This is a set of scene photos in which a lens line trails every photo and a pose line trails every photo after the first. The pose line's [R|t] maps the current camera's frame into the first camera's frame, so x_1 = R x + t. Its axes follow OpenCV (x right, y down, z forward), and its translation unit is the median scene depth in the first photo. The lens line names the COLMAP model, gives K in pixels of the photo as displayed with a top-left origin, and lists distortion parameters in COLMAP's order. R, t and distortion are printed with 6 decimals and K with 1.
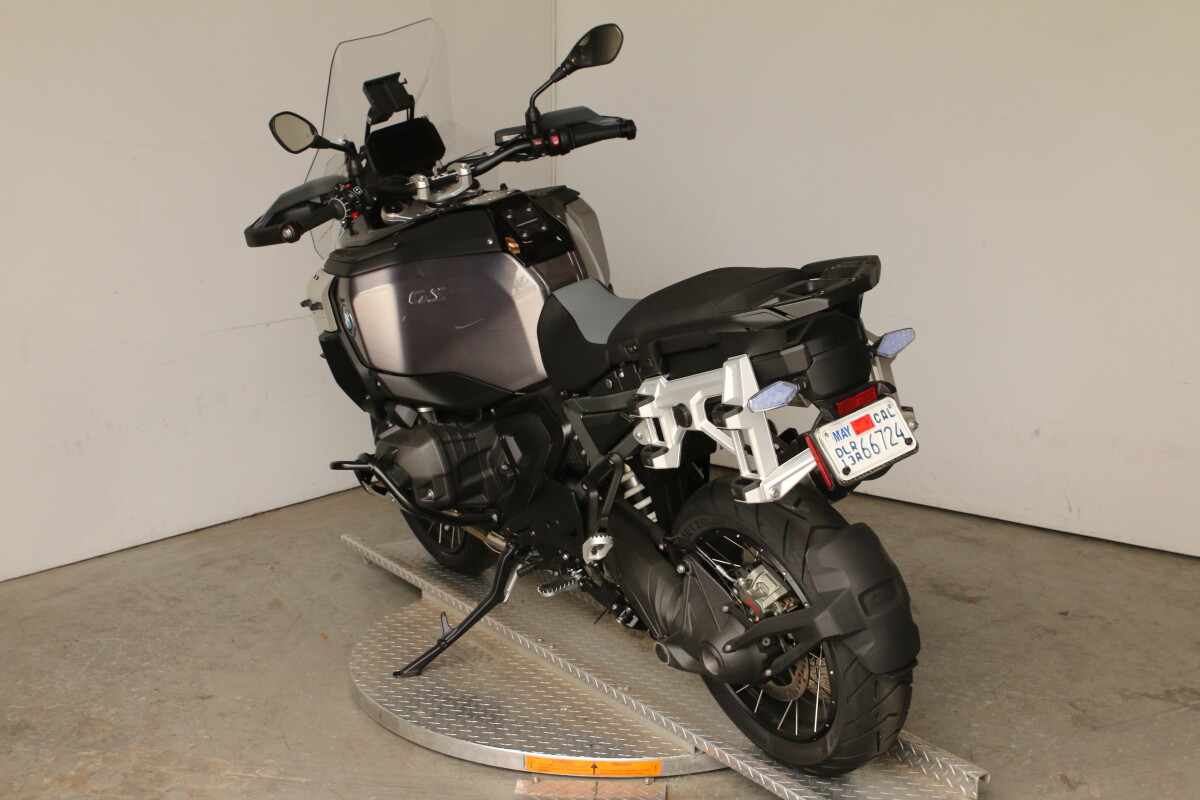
lens RADIAL K [[1809.1, 0, 621.3], [0, 1809.1, 429.2], [0, 0, 1]] dist [-0.024274, 0.000000]
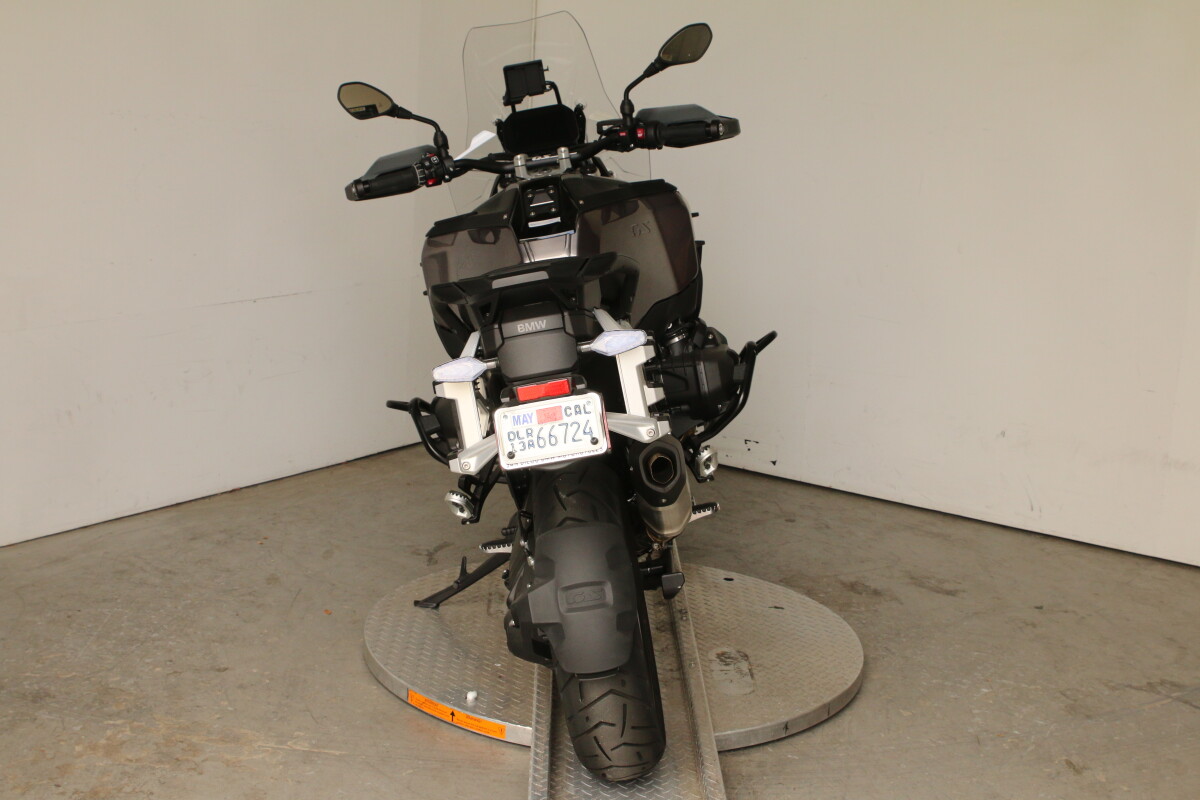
lens RADIAL K [[1810.8, 0, 533.9], [0, 1810.8, 456.4], [0, 0, 1]] dist [-0.032673, 0.000000]
pose [[0.996076, 0.031620, 0.082655, -0.141935], [-0.033388, 0.999240, 0.020101, 0.003408], [-0.081957, -0.022782, 0.996375, -0.017082]]
